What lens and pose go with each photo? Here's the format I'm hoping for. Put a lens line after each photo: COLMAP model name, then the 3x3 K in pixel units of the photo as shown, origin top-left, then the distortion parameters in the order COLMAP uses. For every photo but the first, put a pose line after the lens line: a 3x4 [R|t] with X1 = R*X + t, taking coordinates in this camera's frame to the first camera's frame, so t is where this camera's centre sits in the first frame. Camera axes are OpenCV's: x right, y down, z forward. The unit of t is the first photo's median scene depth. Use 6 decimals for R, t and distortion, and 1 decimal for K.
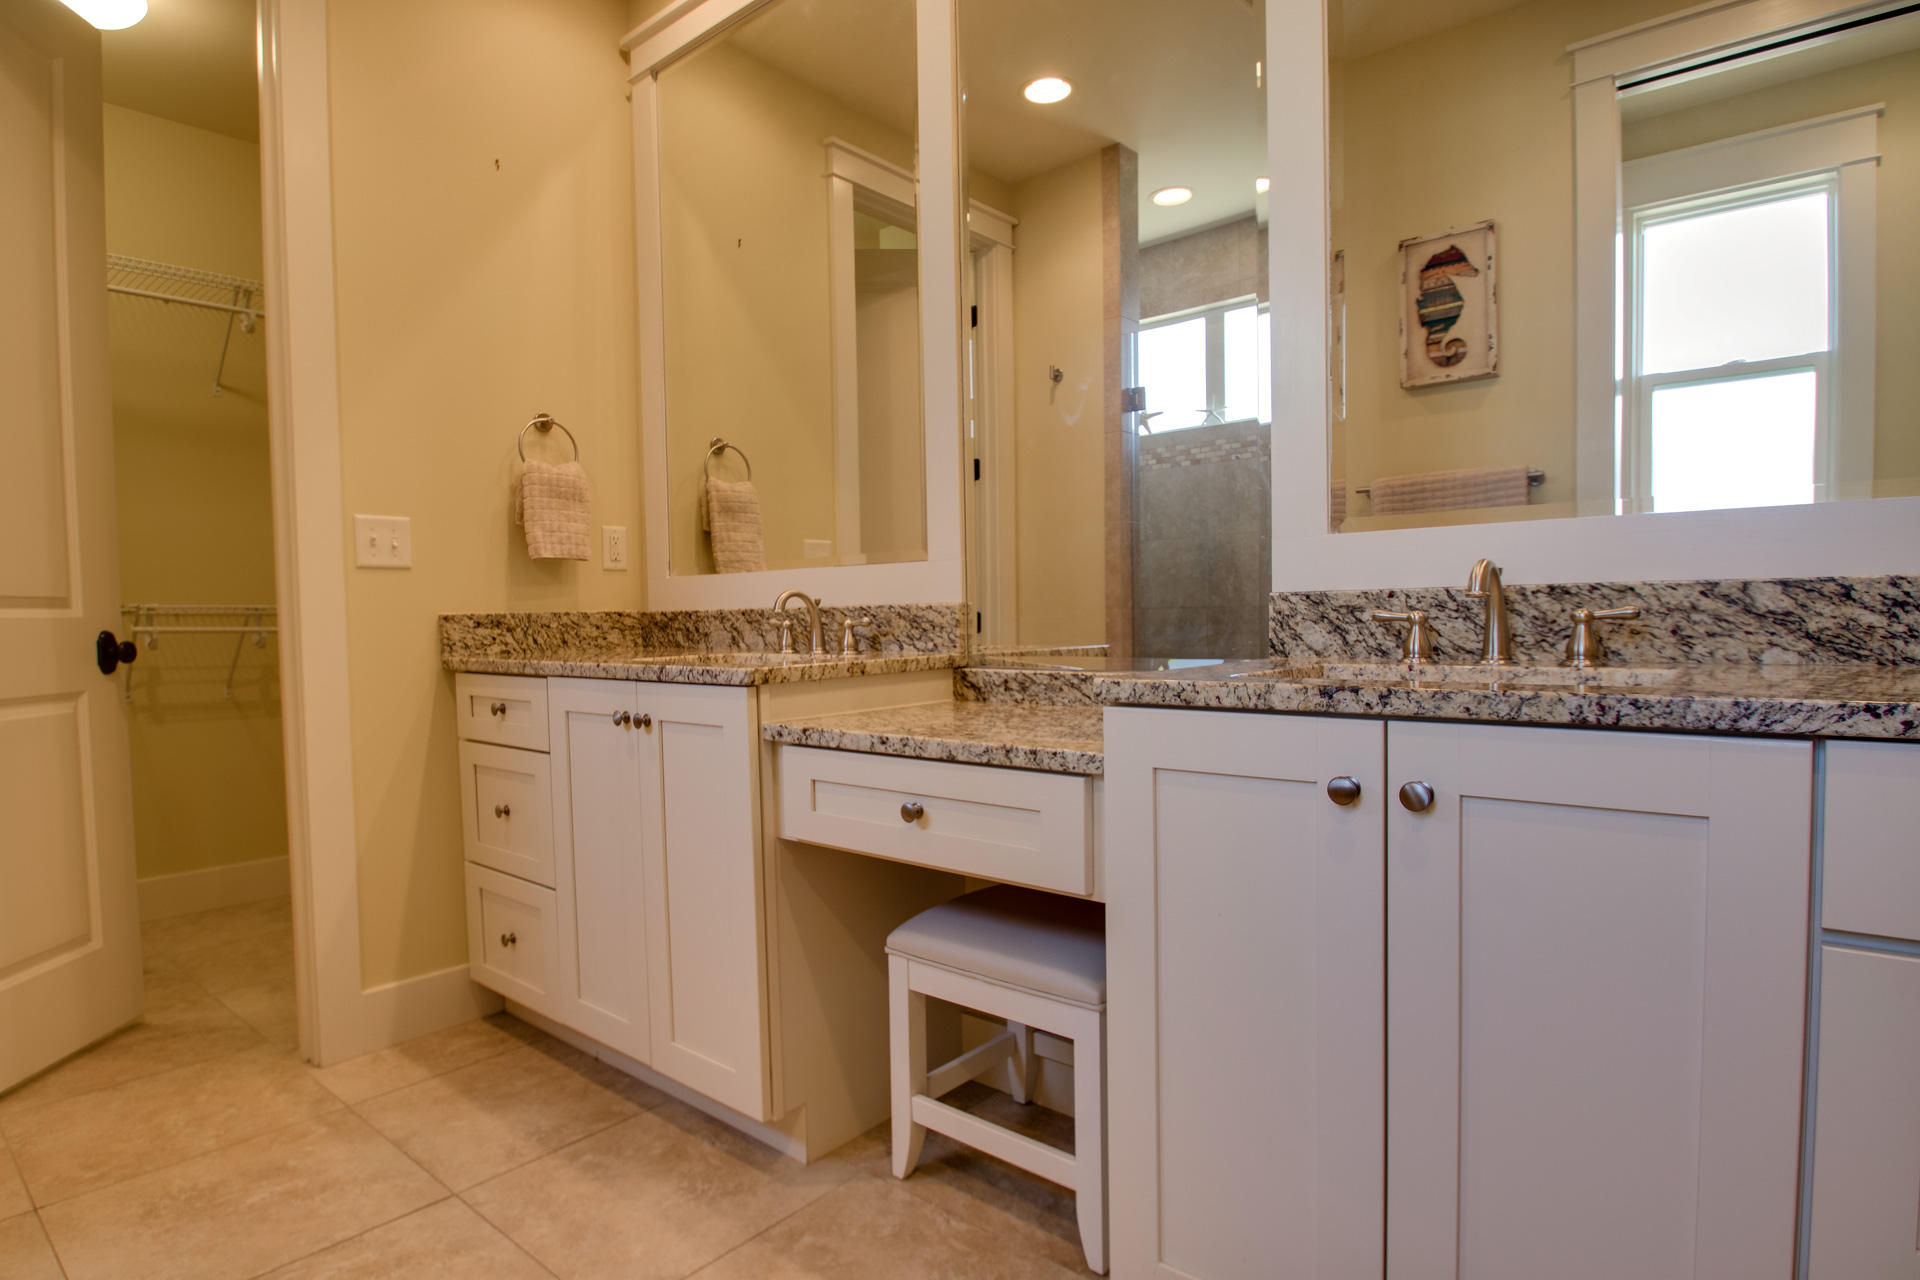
lens RADIAL K [[1024.4, 0, 959.6], [0, 1024.4, 637.6], [0, 0, 1]] dist [-0.013784, -0.009085]
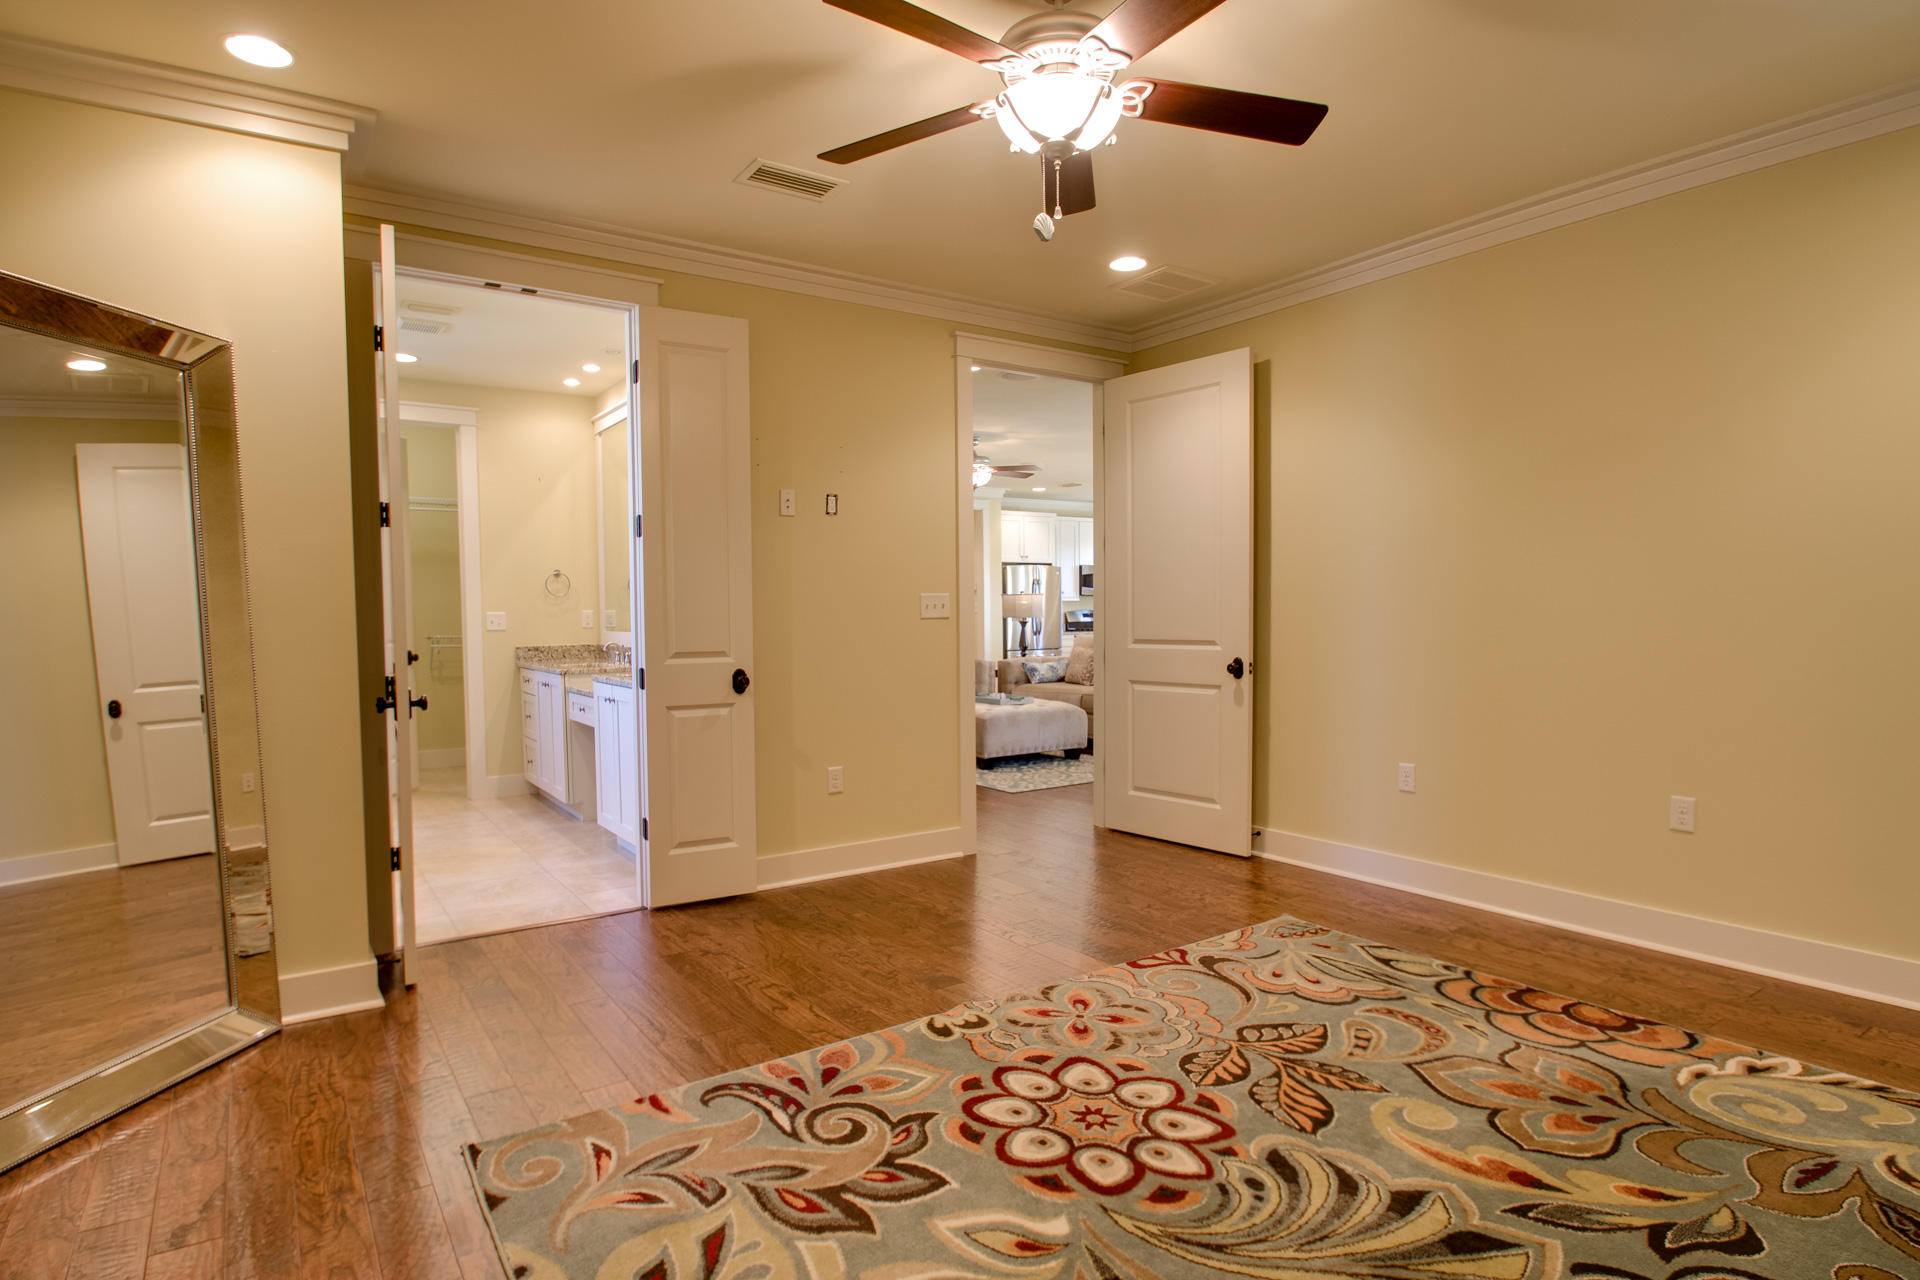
lens RADIAL K [[1024.4, 0, 952.8], [0, 1024.4, 648.2], [0, 0, 1]] dist [-0.013784, -0.009085]
pose [[0.964019, 0.019746, -0.265097, 1.495610], [-0.016178, 0.999747, 0.015637, -0.087939], [0.265339, -0.010785, 0.964095, -1.488332]]
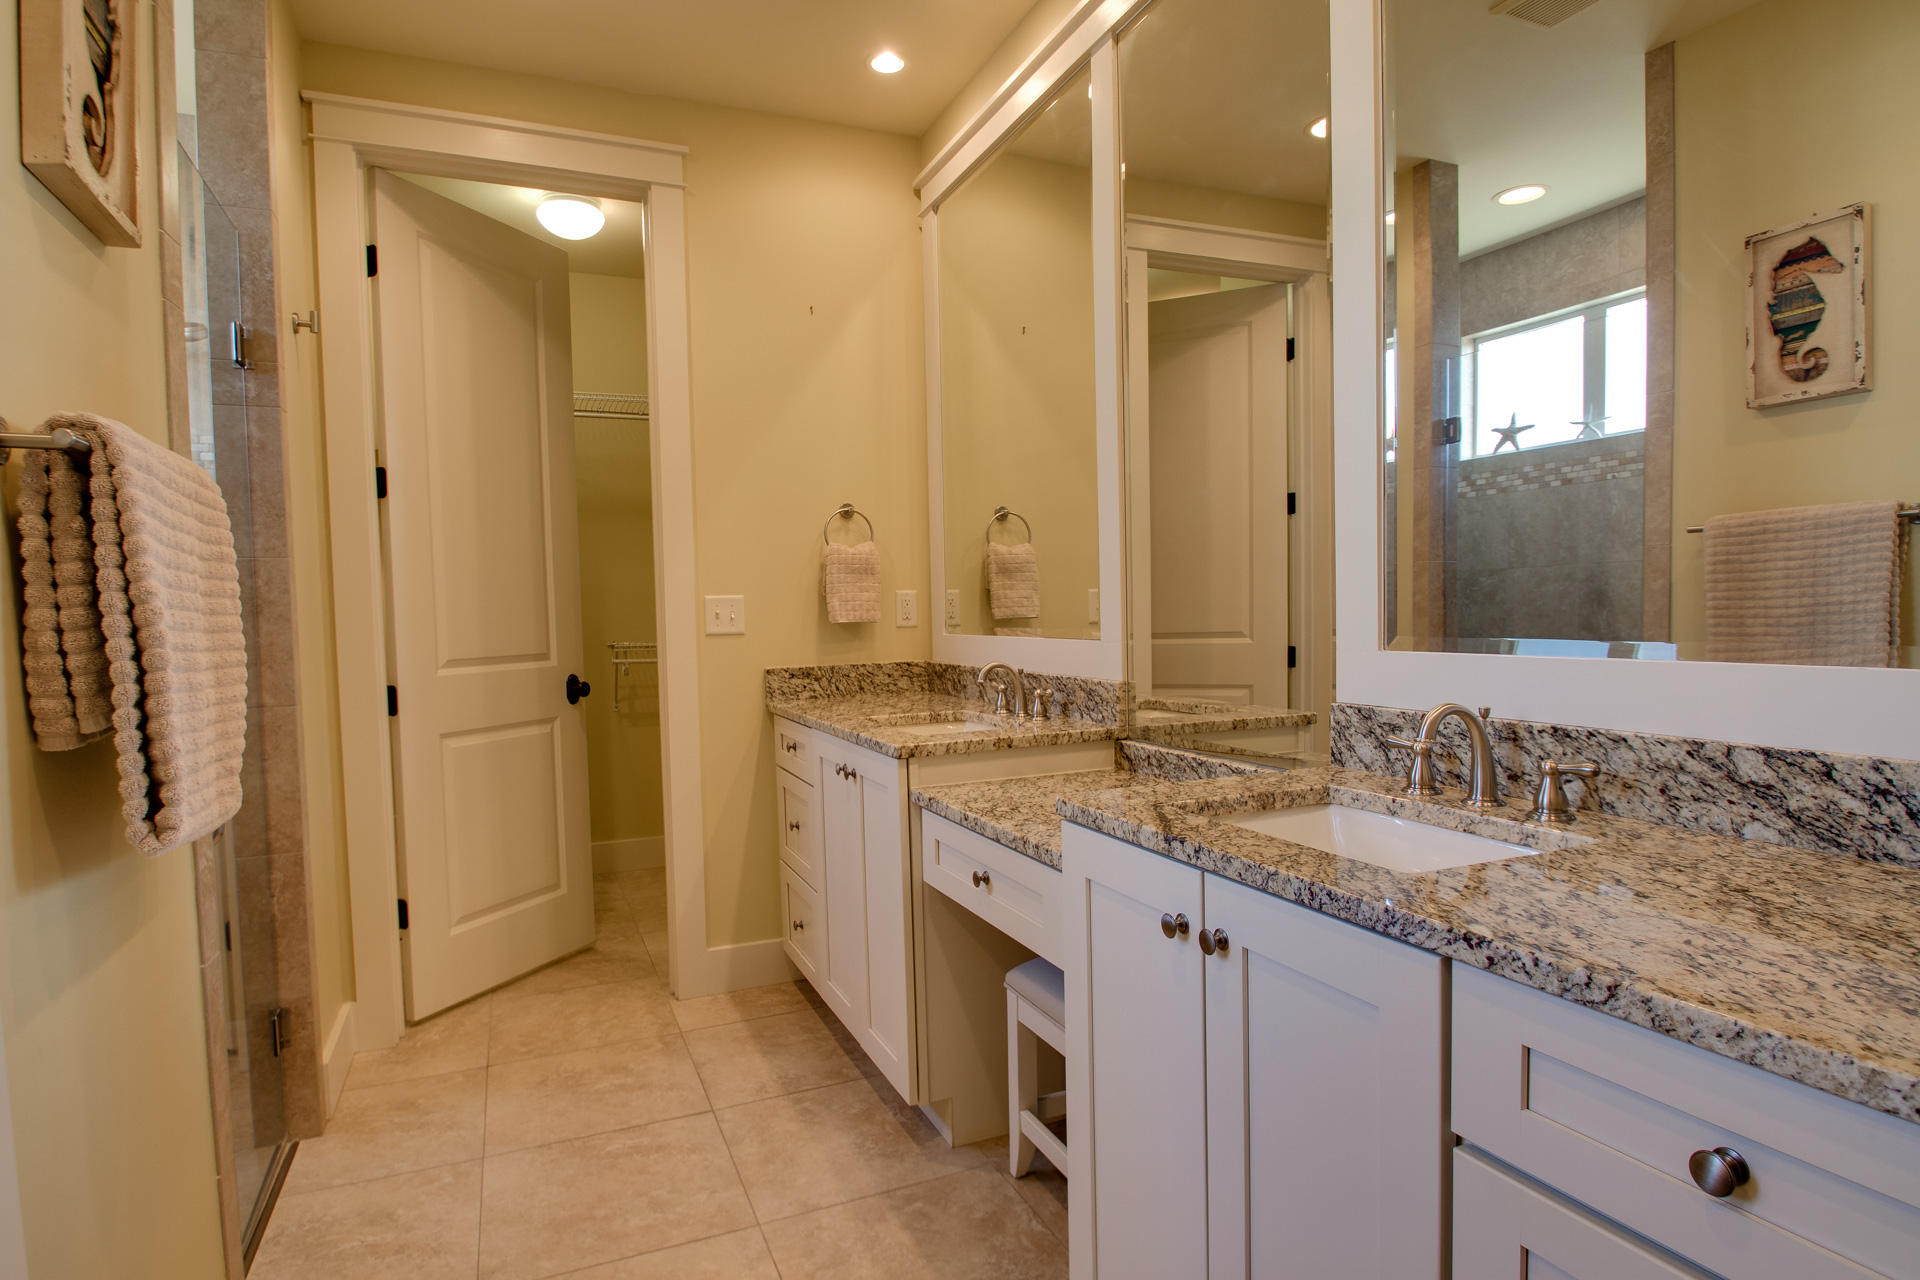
lens RADIAL K [[1024.4, 0, 955.4], [0, 1024.4, 638.2], [0, 0, 1]] dist [-0.013784, -0.009085]
pose [[0.896707, 0.013338, -0.442424, 0.309022], [-0.007288, 0.999855, 0.015370, -0.090009], [0.442565, -0.010558, 0.896674, -0.070141]]
